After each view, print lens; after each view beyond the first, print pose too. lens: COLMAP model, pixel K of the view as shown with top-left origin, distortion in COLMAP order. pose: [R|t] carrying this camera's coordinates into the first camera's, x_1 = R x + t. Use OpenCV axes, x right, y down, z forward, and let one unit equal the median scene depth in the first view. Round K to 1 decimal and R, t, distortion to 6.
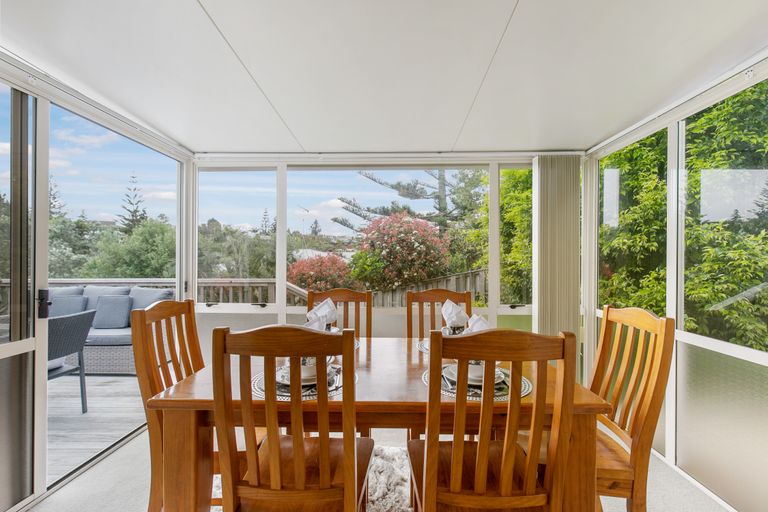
lens RADIAL K [[353.6, 0, 384.0], [0, 353.6, 256.0], [0, 0, 1]] dist [0.003262, -0.000184]
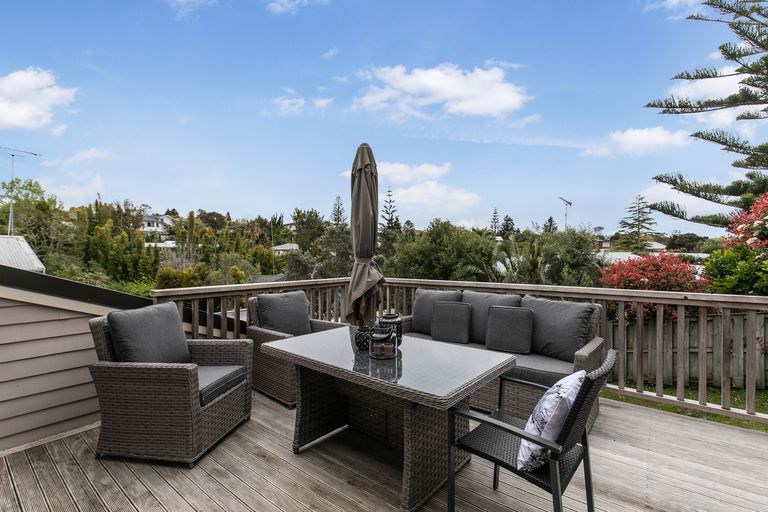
lens RADIAL K [[353.6, 0, 384.0], [0, 353.6, 256.0], [0, 0, 1]] dist [0.003262, -0.000184]
pose [[0.812181, 0.000640, -0.583405, -0.172124], [-0.001466, 0.999998, -0.000945, 0.000780], [0.583403, 0.001623, 0.812181, 0.067346]]
